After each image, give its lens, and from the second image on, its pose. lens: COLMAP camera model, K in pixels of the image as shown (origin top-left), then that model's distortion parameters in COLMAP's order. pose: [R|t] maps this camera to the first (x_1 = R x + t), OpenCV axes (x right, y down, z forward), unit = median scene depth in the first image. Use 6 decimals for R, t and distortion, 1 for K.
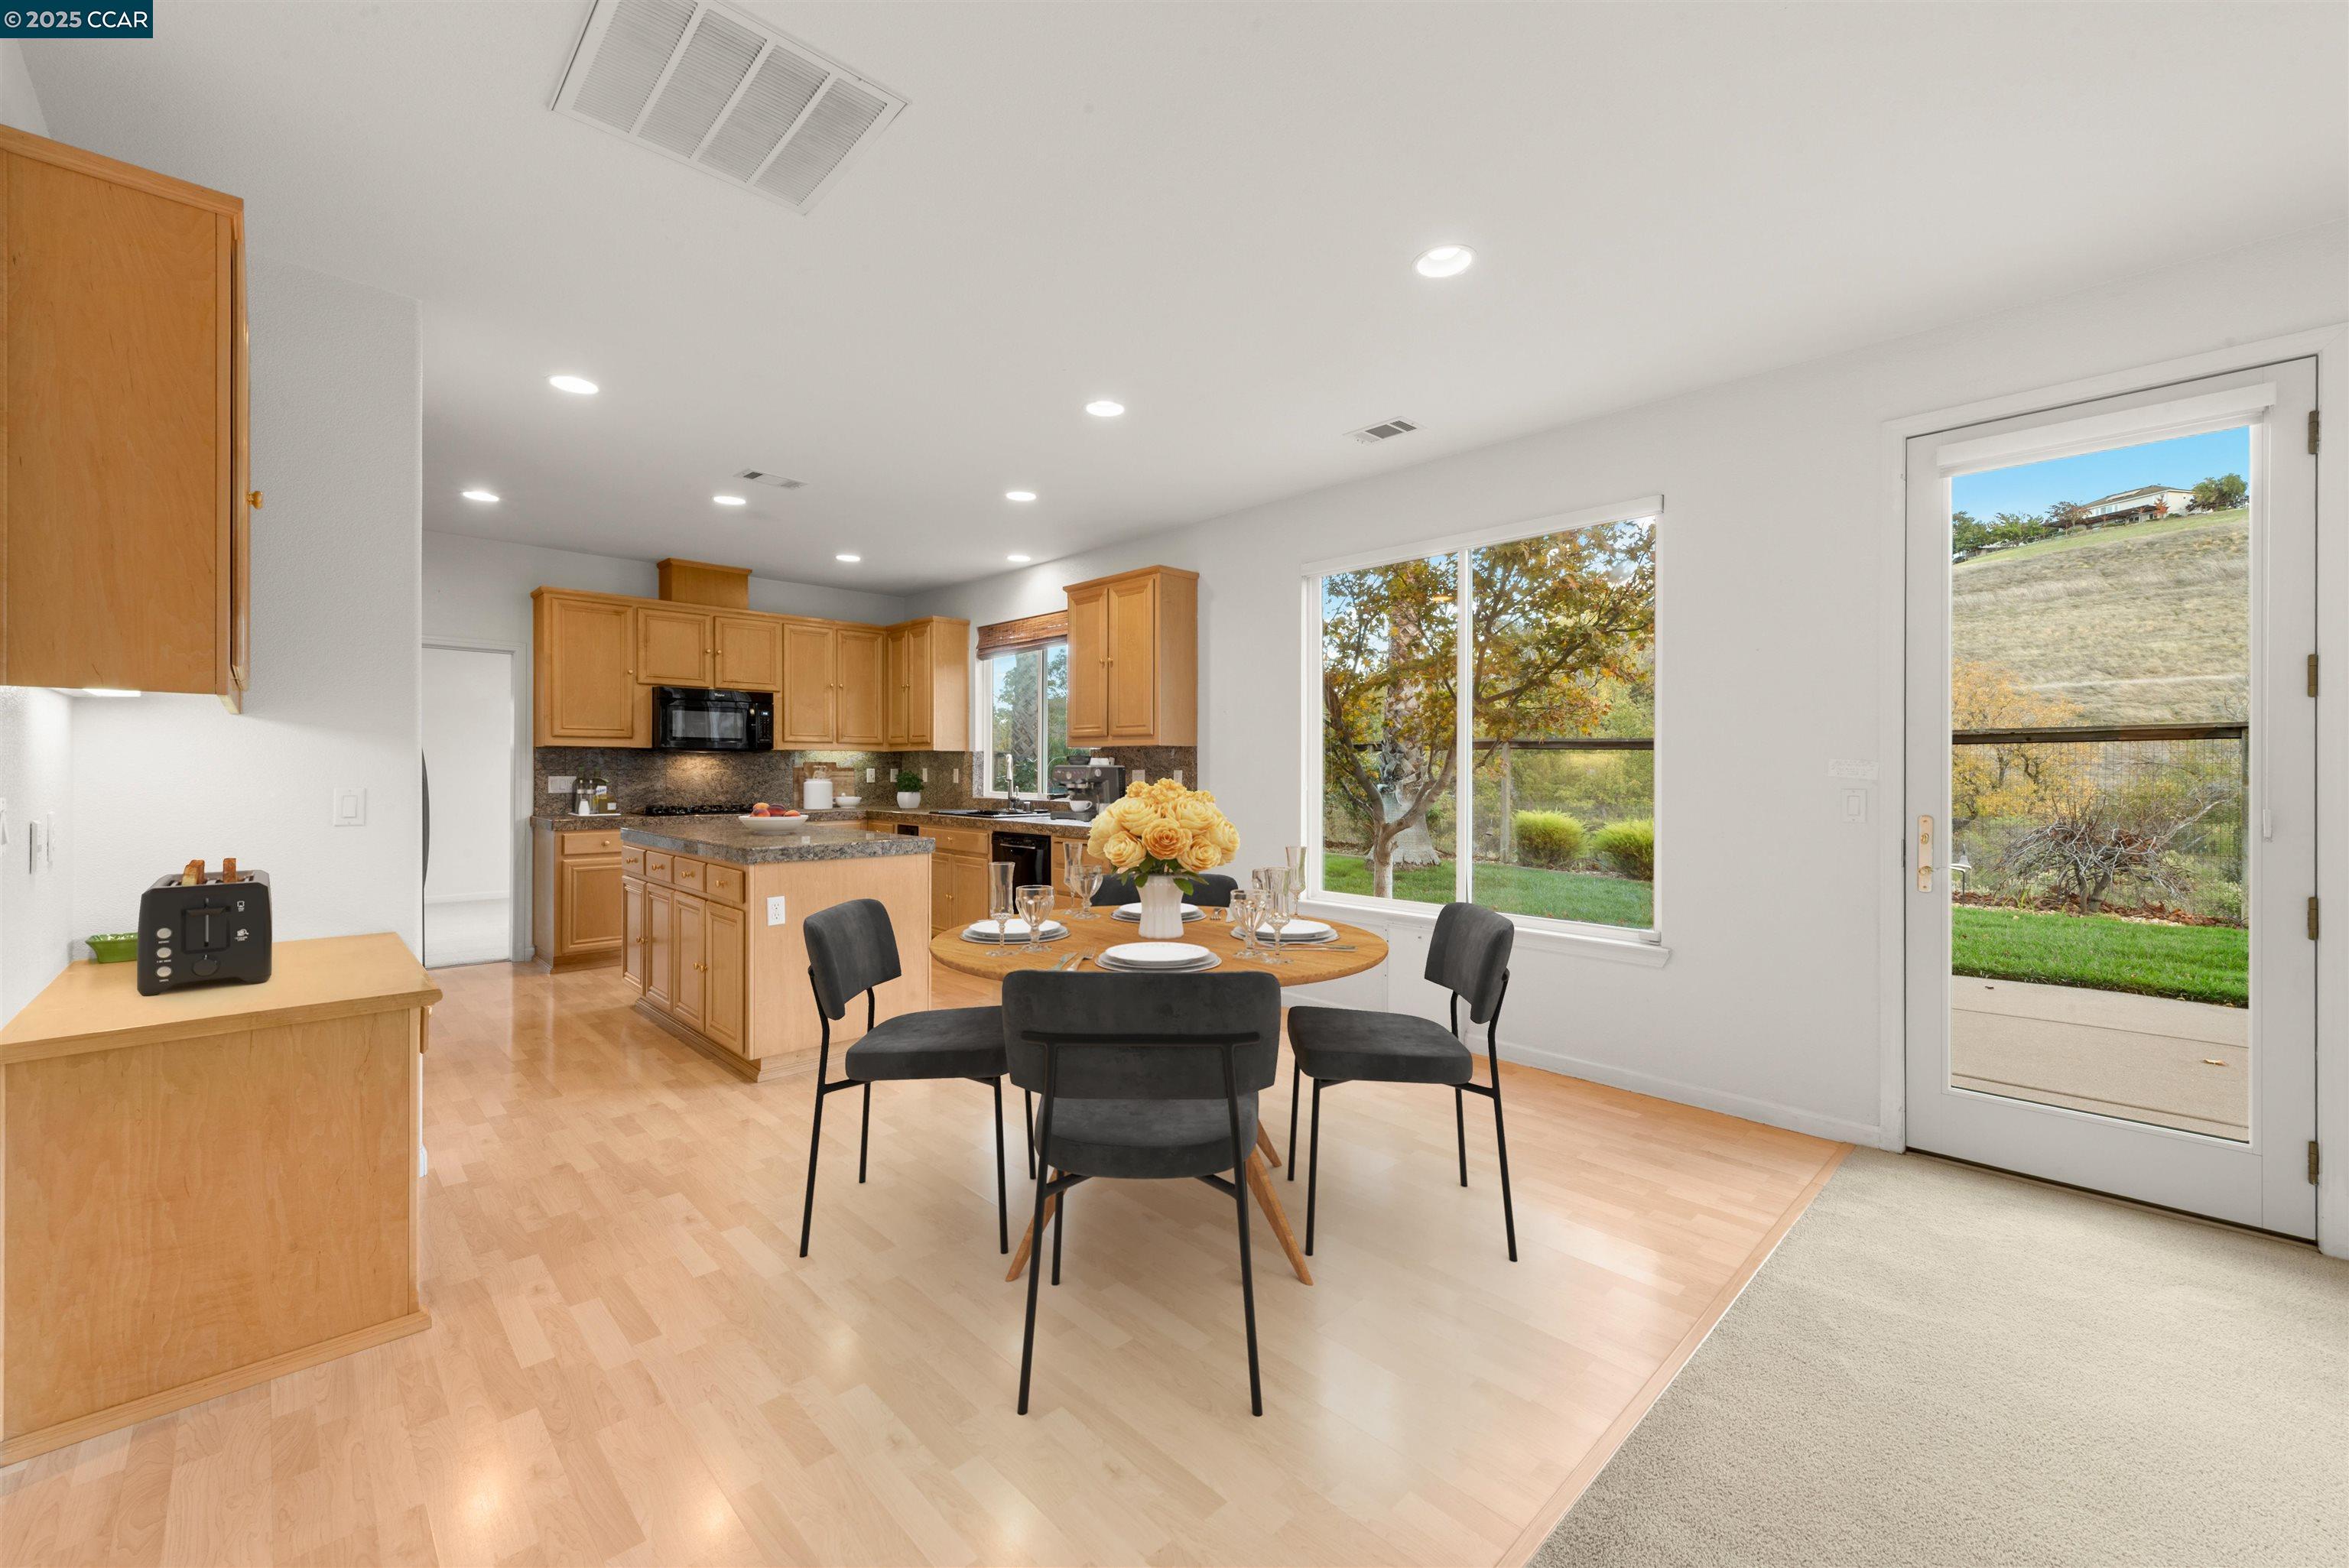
lens RADIAL K [[935.0, 0, 1162.5], [0, 935.0, 771.3], [0, 0, 1]] dist [0.016051, -0.004479]
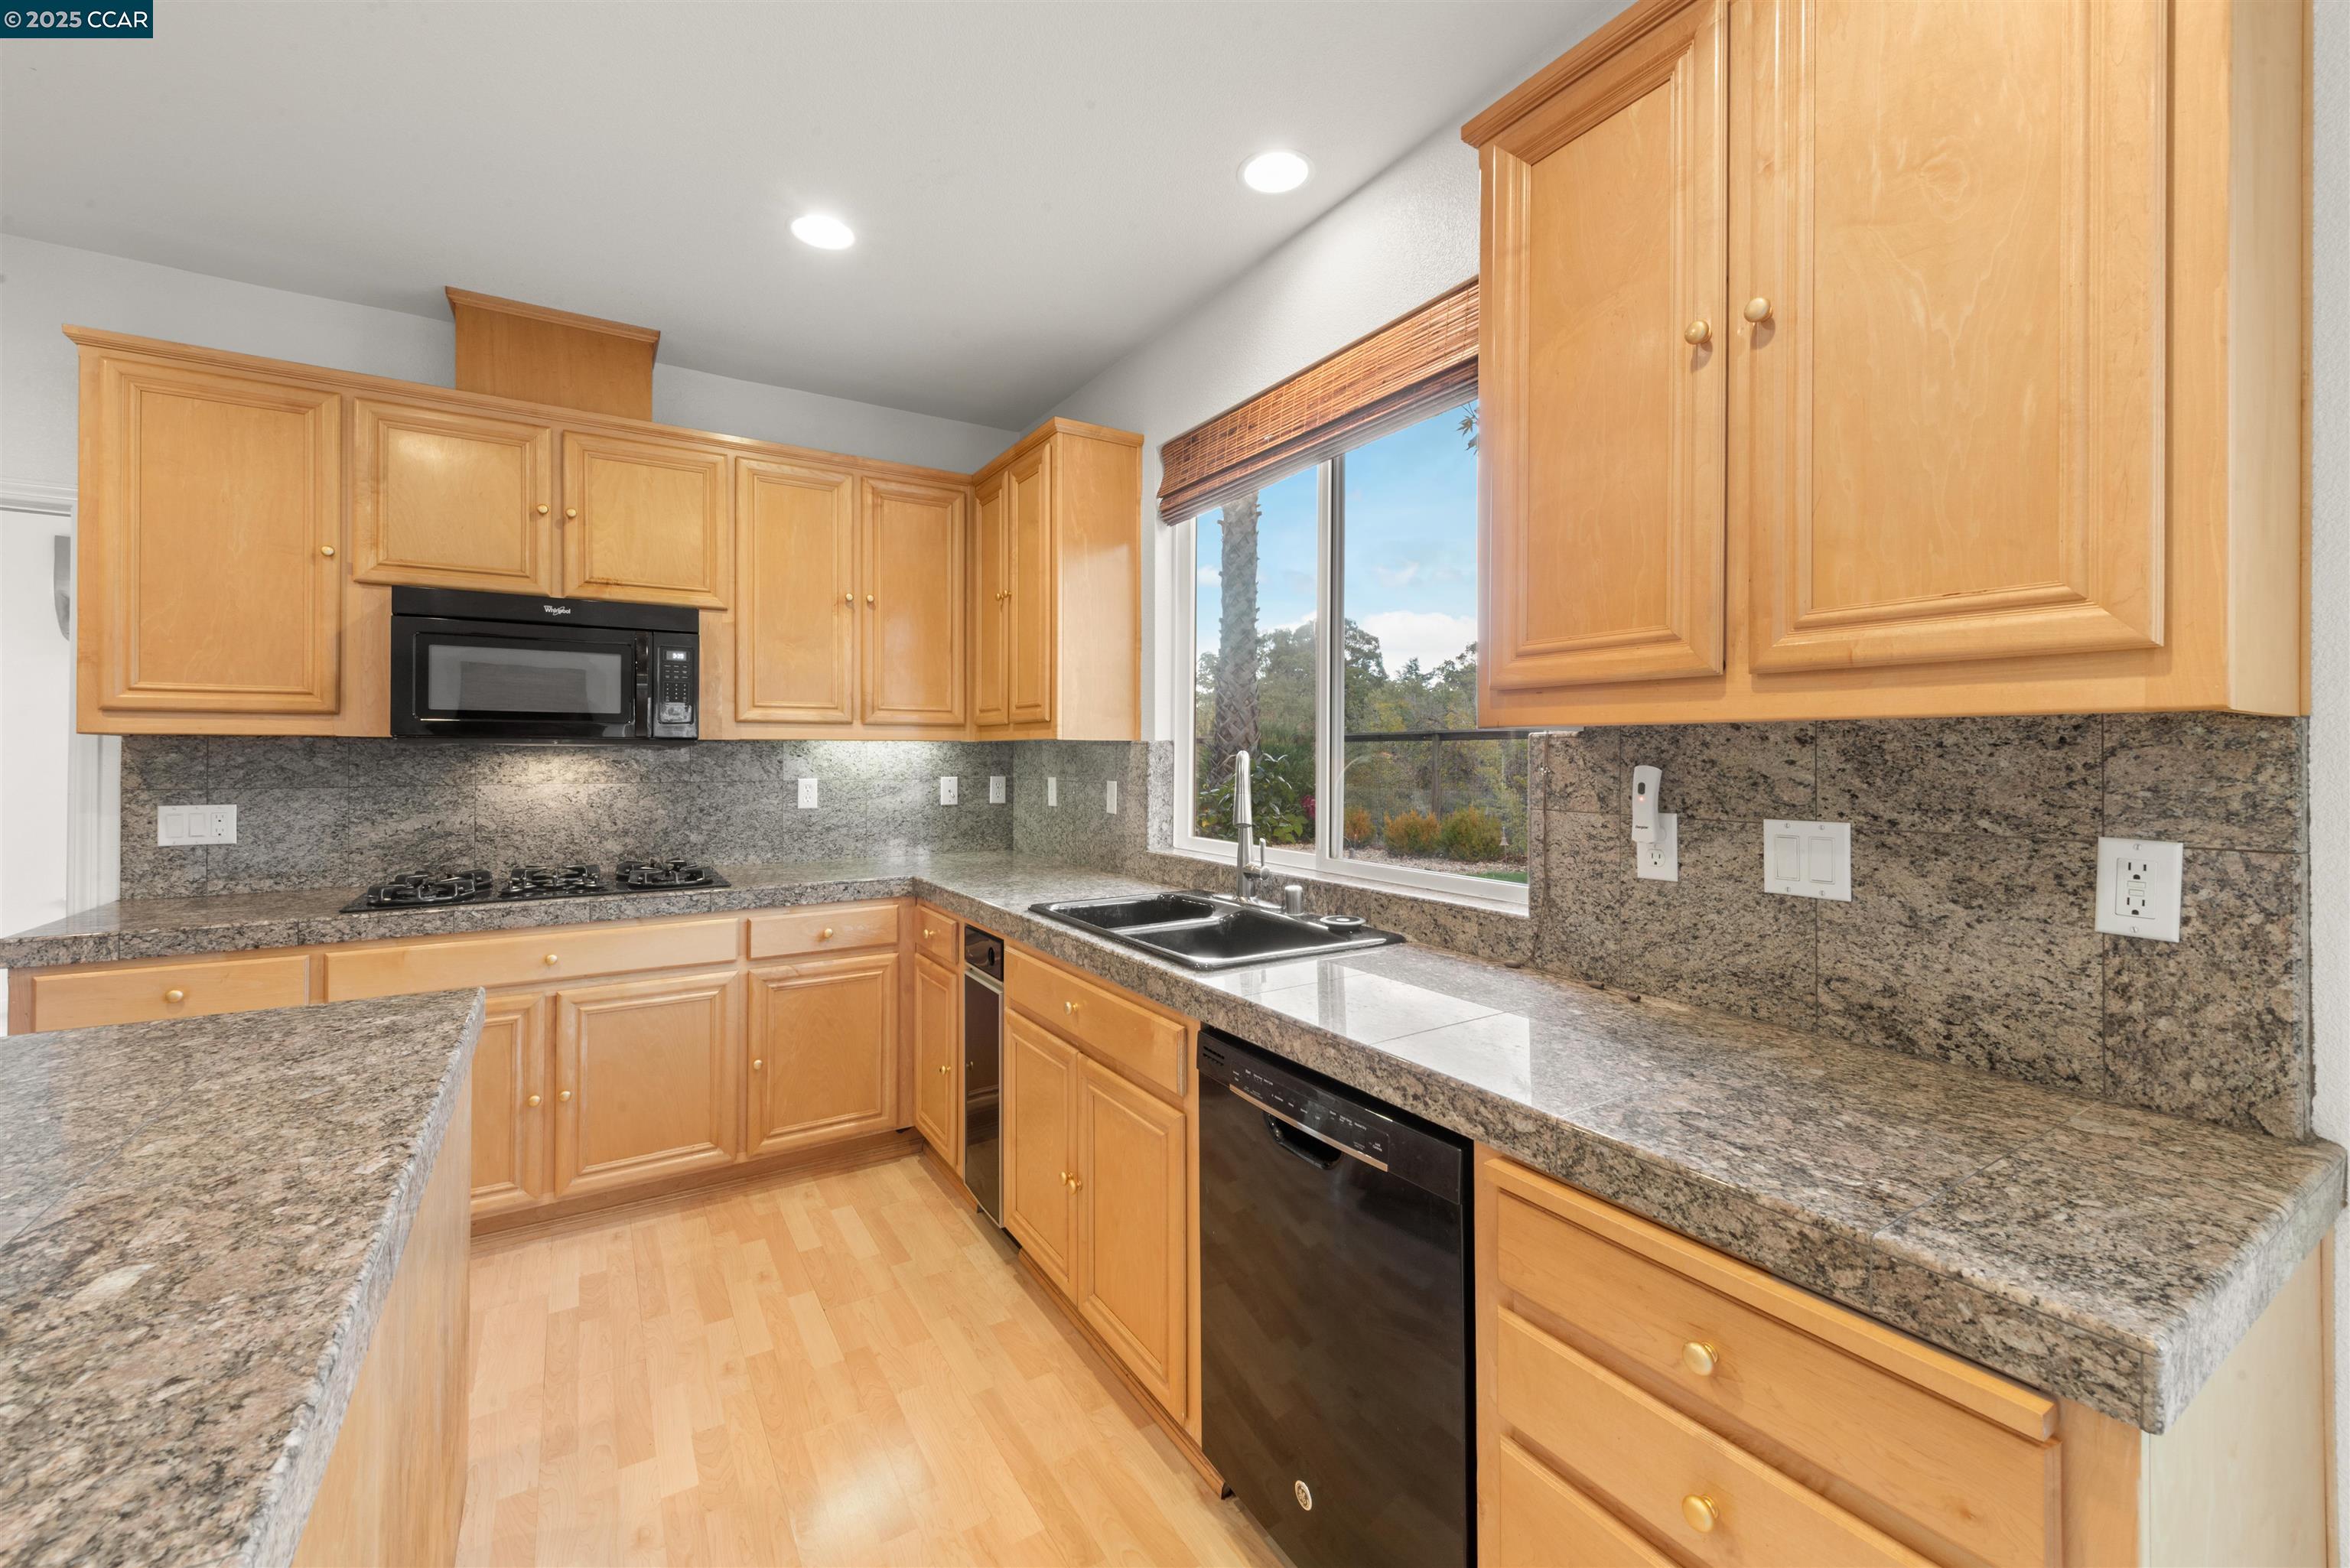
lens RADIAL K [[935.4, 0, 1160.1], [0, 935.4, 749.2], [0, 0, 1]] dist [0.016051, -0.004479]
pose [[0.978049, -0.002102, -0.208364, -0.120606], [0.000435, 0.999968, -0.008044, -0.015689], [0.208374, 0.007777, 0.978018, 0.645227]]
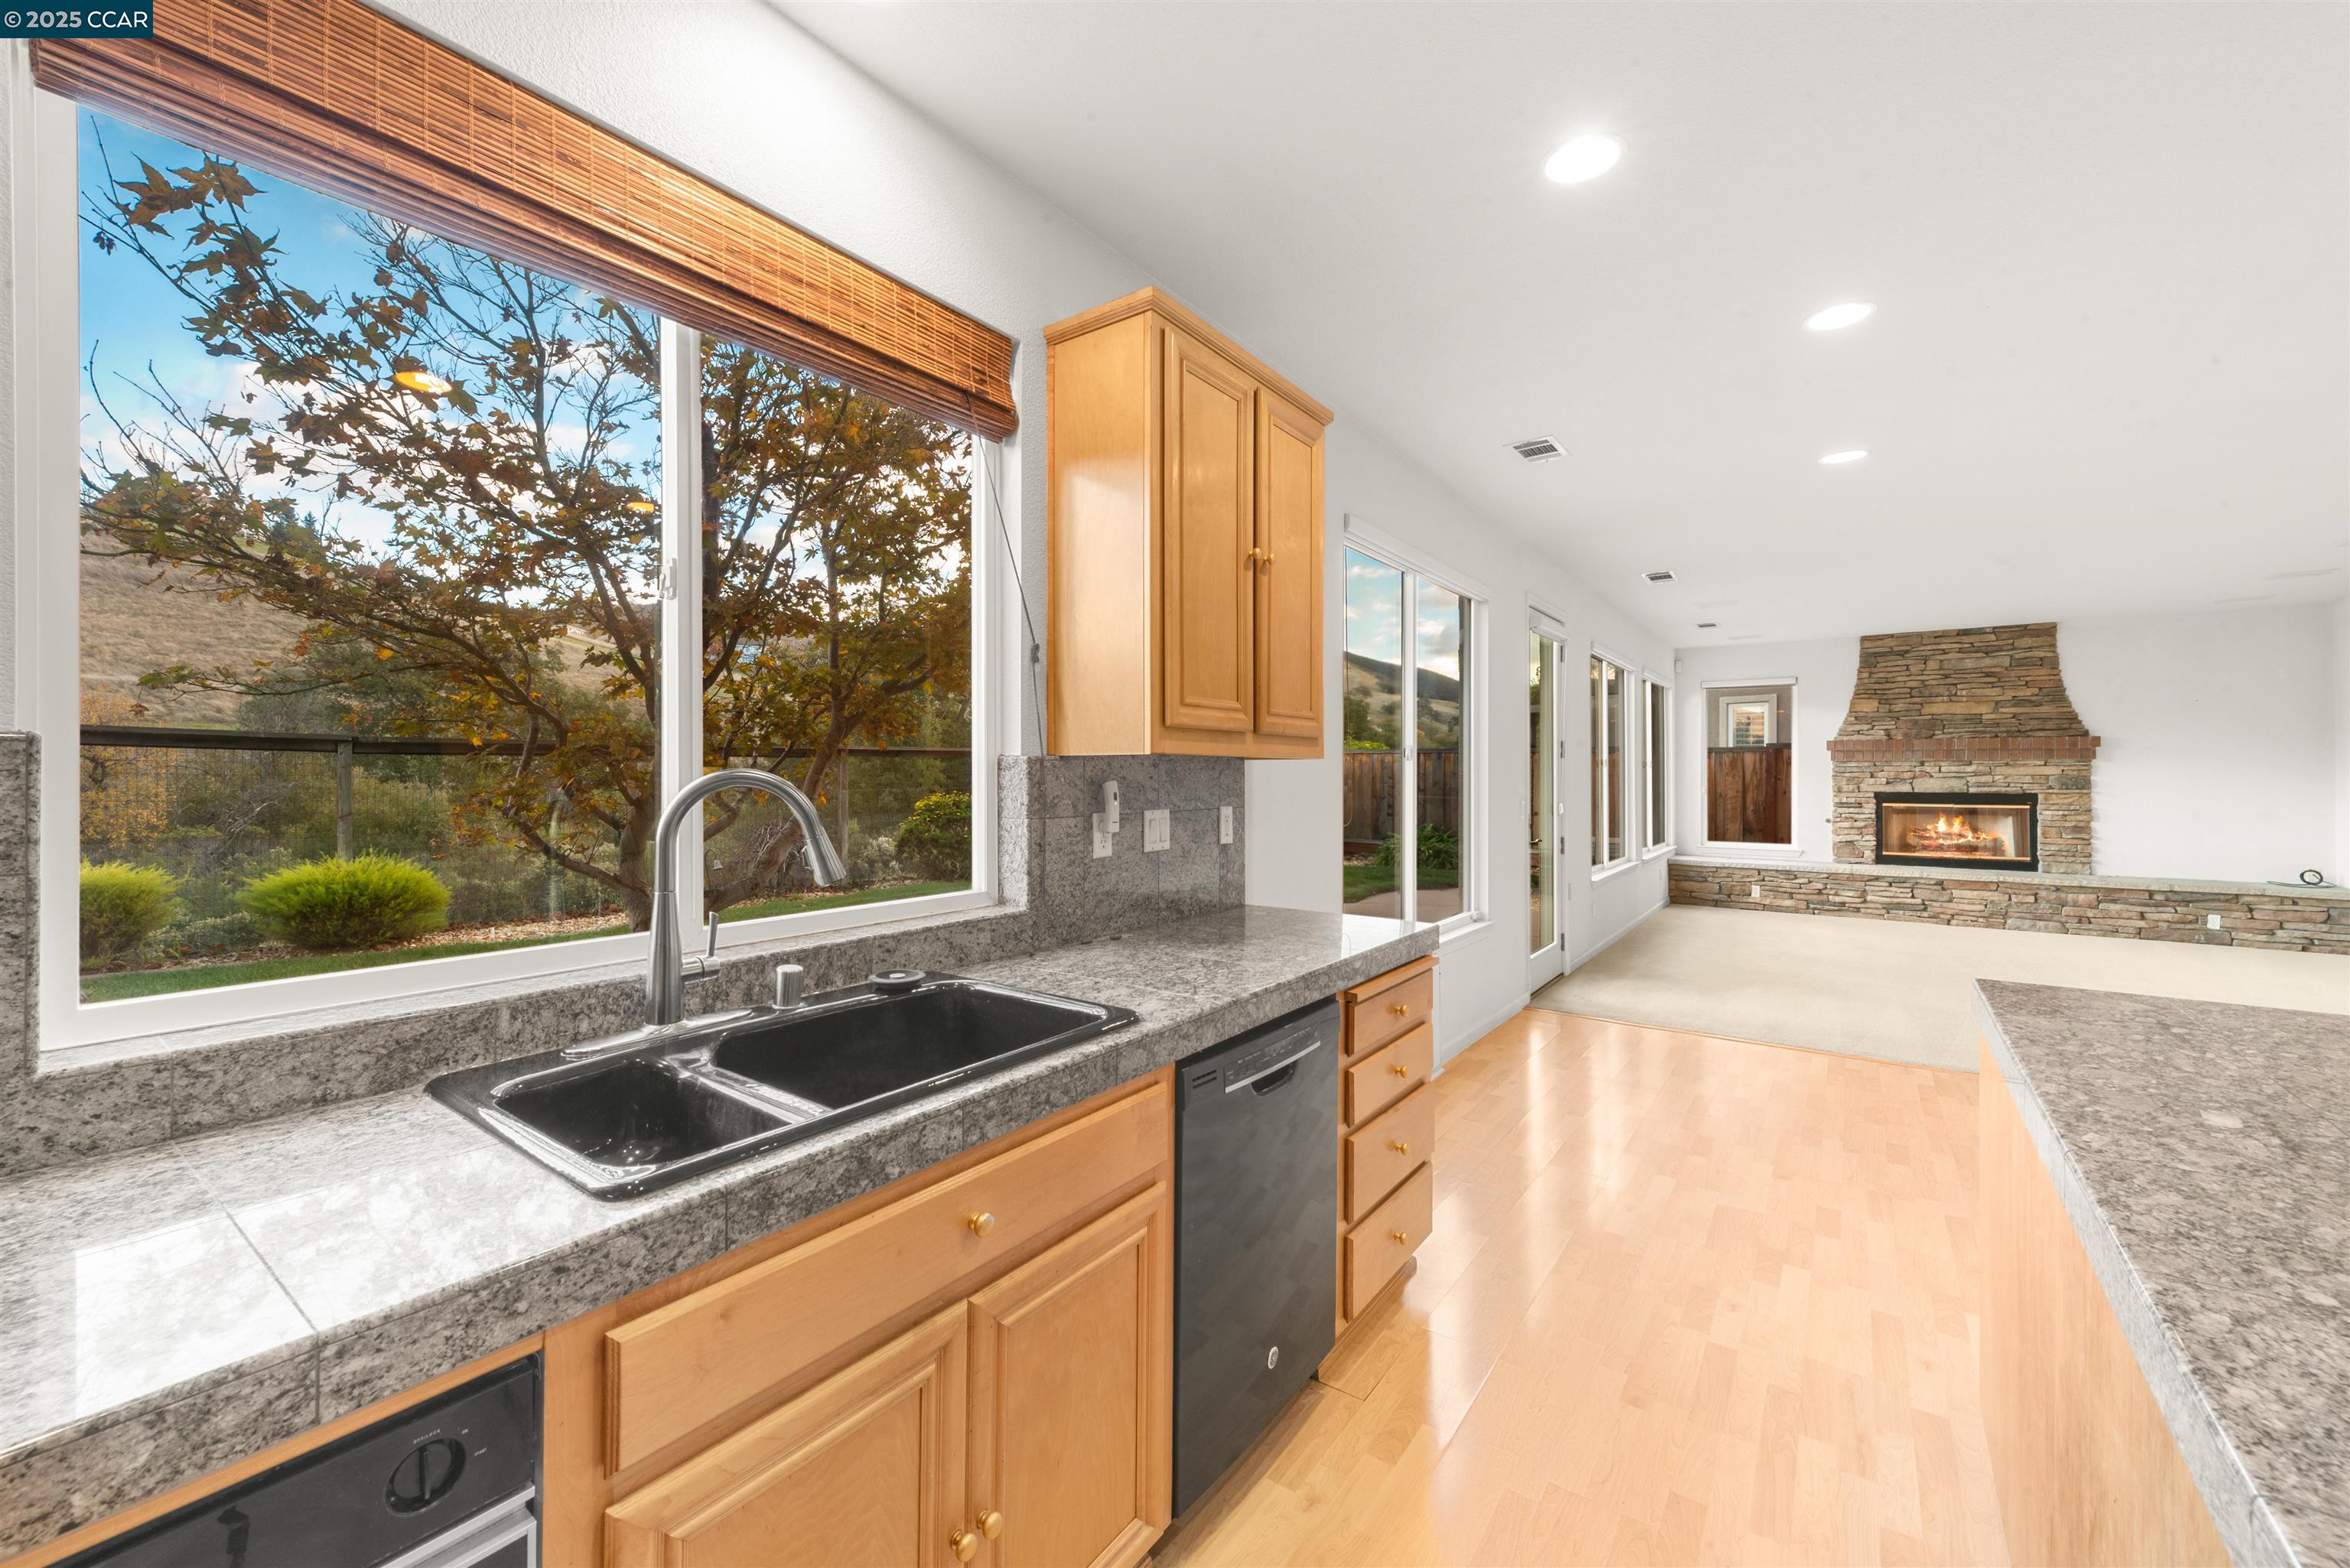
lens RADIAL K [[935.4, 0, 1172.3], [0, 935.4, 771.0], [0, 0, 1]] dist [0.016051, -0.004479]
pose [[-0.173310, -0.000740, 0.984867, -0.398764], [0.002542, 0.999996, 0.001198, -0.017160], [-0.984864, 0.002711, -0.173308, 0.943621]]
